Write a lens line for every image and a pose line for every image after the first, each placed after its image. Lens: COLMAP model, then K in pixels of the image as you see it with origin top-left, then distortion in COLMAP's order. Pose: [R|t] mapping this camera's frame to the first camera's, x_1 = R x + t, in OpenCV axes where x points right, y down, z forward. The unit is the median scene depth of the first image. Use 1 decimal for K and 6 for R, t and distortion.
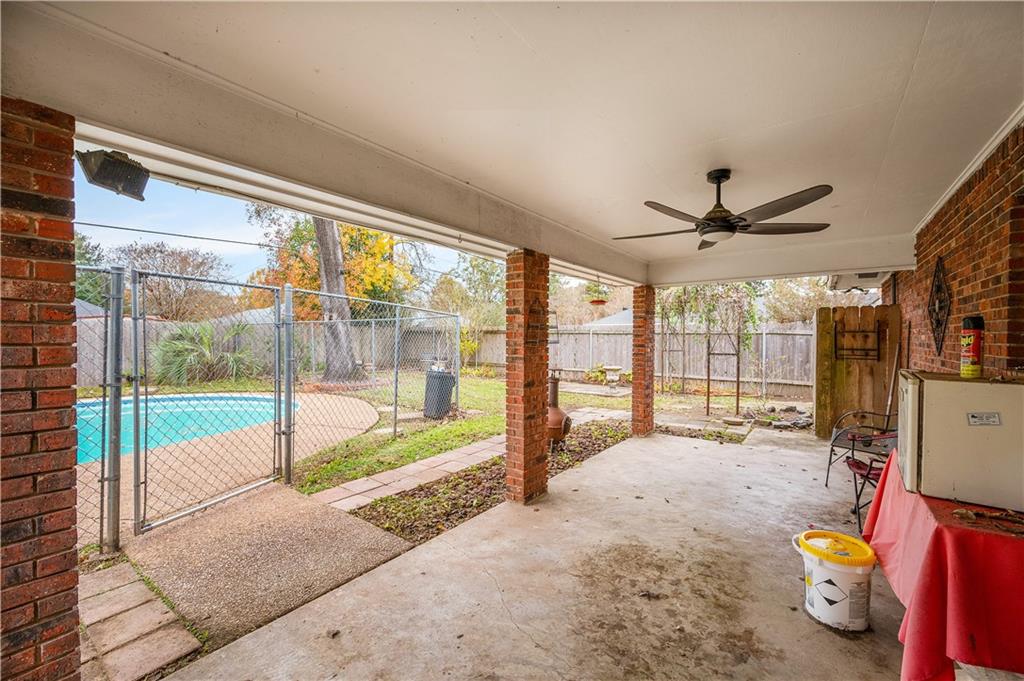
lens RADIAL K [[411.3, 0, 512.3], [0, 411.3, 339.3], [0, 0, 1]] dist [0.000448, -0.000499]
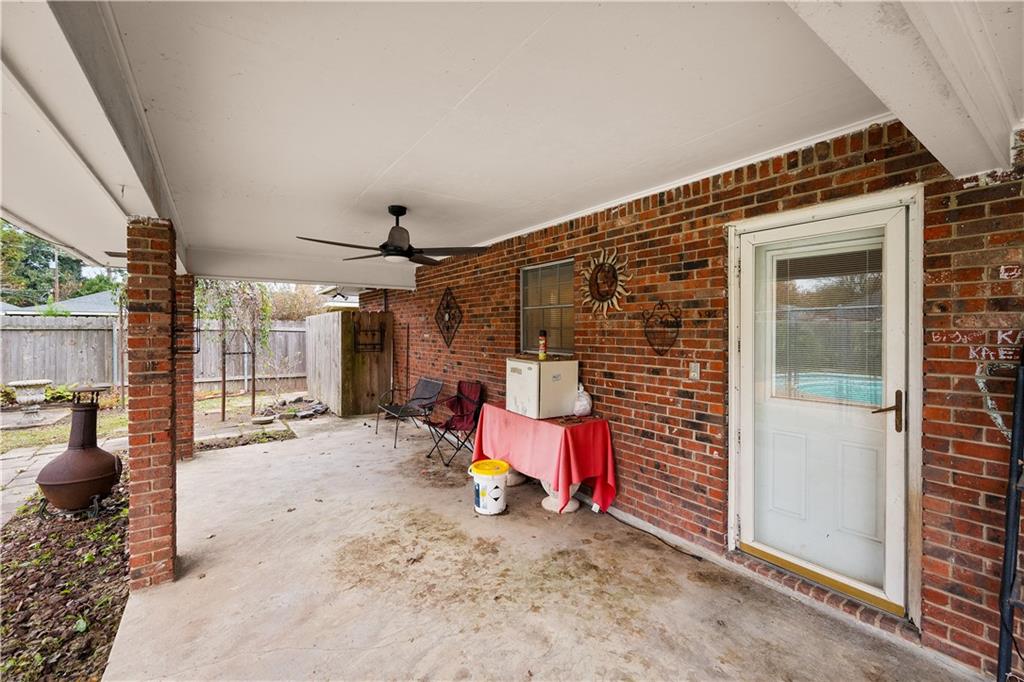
lens RADIAL K [[418.2, 0, 512.4], [0, 418.2, 334.8], [0, 0, 1]] dist [0.001750, 0.000300]
pose [[0.336896, -0.011490, 0.941472, -0.443416], [0.007954, 0.999925, 0.009357, -0.024799], [-0.941508, 0.004336, 0.336962, 0.202210]]
